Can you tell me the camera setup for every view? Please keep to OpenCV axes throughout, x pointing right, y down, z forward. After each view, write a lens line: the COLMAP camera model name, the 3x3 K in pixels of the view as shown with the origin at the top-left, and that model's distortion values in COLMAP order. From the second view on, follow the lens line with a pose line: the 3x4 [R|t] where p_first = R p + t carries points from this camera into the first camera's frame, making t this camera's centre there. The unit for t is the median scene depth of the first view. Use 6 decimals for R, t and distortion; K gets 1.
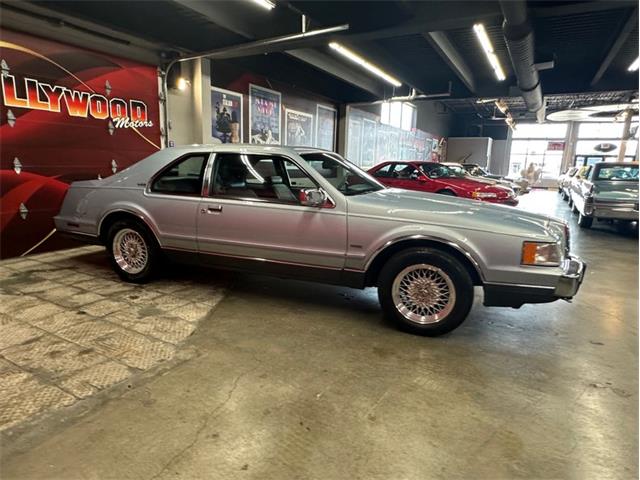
lens RADIAL K [[393.4, 0, 320.0], [0, 393.4, 240.0], [0, 0, 1]] dist [-0.004841, 0.002060]
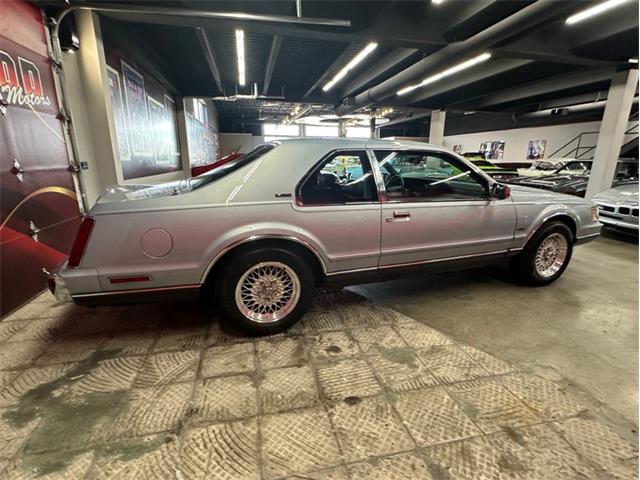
lens RADIAL K [[311.0, 0, 320.0], [0, 311.0, 240.0], [0, 0, 1]] dist [-0.002411, -0.000126]
pose [[0.746203, -0.188651, 0.638429, -0.730479], [0.139259, 0.982025, 0.127413, -0.118056], [-0.650990, -0.006169, 0.759061, 0.507389]]
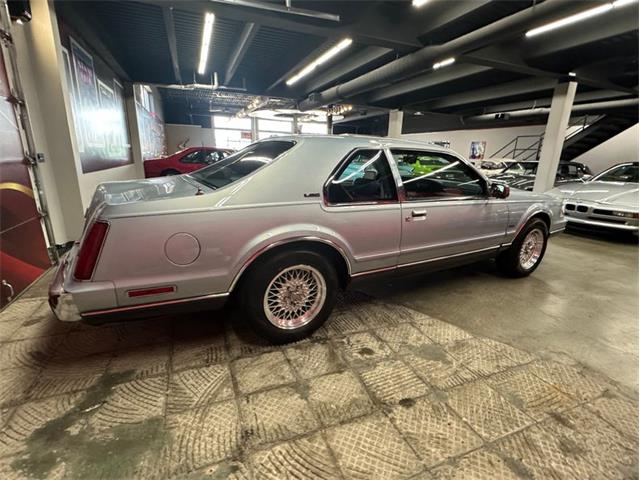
lens RADIAL K [[311.0, 0, 320.0], [0, 311.0, 240.0], [0, 0, 1]] dist [-0.002411, -0.000126]
pose [[0.631634, -0.212252, 0.745646, -0.807566], [0.135912, 0.977214, 0.163038, -0.142958], [-0.763260, -0.001638, 0.646089, 0.612283]]
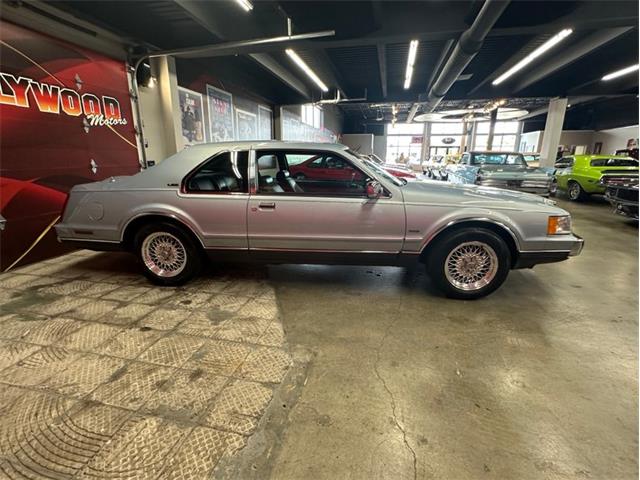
lens RADIAL K [[311.2, 0, 319.9], [0, 311.2, 238.3], [0, 0, 1]] dist [-0.002371, -0.000115]
pose [[0.959583, -0.094835, 0.264966, -0.305198], [0.077075, 0.994074, 0.076664, -0.039893], [-0.270666, -0.053143, 0.961205, 0.156084]]
